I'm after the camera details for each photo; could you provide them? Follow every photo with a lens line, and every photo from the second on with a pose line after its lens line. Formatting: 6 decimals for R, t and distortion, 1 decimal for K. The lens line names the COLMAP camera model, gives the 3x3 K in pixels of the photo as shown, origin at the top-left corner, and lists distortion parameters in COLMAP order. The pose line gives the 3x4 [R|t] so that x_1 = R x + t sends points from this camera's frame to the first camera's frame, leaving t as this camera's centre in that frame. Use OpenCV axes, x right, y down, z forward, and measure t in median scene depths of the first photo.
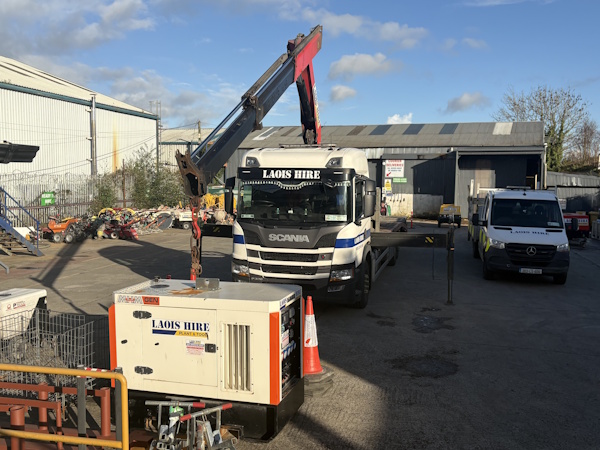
lens RADIAL K [[516.4, 0, 300.0], [0, 516.4, 225.0], [0, 0, 1]] dist [0.001412, 0.000362]
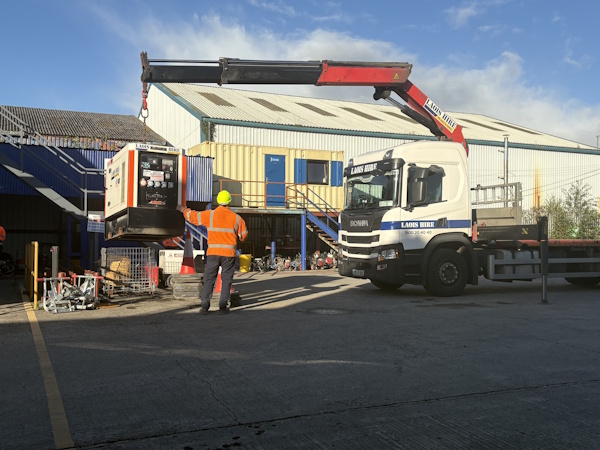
lens RADIAL K [[552.9, 0, 300.0], [0, 552.9, 225.0], [0, 0, 1]] dist [0.003172, 0.000278]
pose [[0.611211, -0.021783, -0.791168, 0.464703], [-0.061592, 0.995281, -0.074985, 0.068782], [0.789068, 0.094561, 0.606985, 0.072835]]
